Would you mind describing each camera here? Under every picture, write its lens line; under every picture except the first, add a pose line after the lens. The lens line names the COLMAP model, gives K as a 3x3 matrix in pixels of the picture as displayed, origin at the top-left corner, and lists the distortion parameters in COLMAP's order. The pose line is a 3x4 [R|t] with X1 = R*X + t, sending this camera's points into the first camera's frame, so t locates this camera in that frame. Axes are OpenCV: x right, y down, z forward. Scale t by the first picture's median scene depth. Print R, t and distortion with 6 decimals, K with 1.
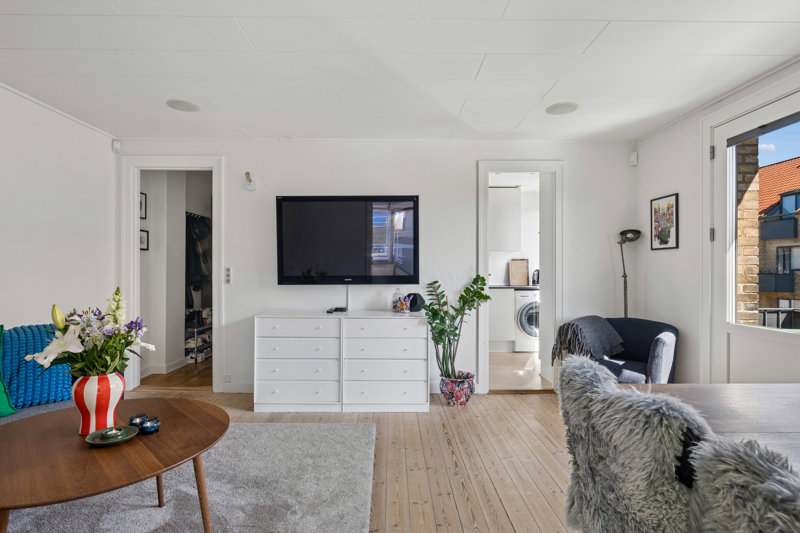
lens RADIAL K [[391.6, 0, 400.0], [0, 391.6, 266.5], [0, 0, 1]] dist [0.001087, 0.000041]
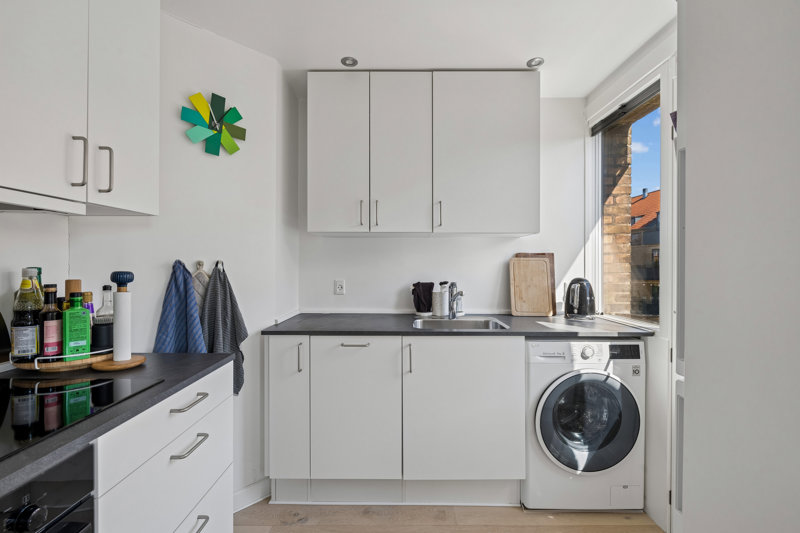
lens RADIAL K [[357.6, 0, 392.4], [0, 357.6, 265.5], [0, 0, 1]] dist [-0.002847, 0.000076]
pose [[0.999475, 0.003479, -0.032204, 0.168086], [-0.003397, 0.999991, 0.002600, -0.006616], [0.032213, -0.002490, 0.999478, 0.623546]]
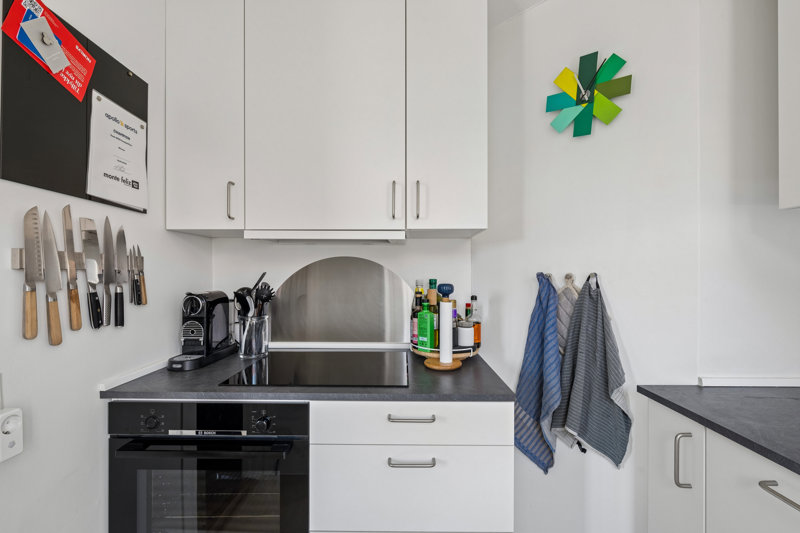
lens RADIAL K [[357.6, 0, 392.4], [0, 357.6, 265.5], [0, 0, 1]] dist [-0.002847, 0.000076]
pose [[-0.042580, -0.005674, -0.999077, 0.316739], [0.002002, 0.999981, -0.005764, -0.019166], [0.999091, -0.002245, -0.042568, 0.979418]]
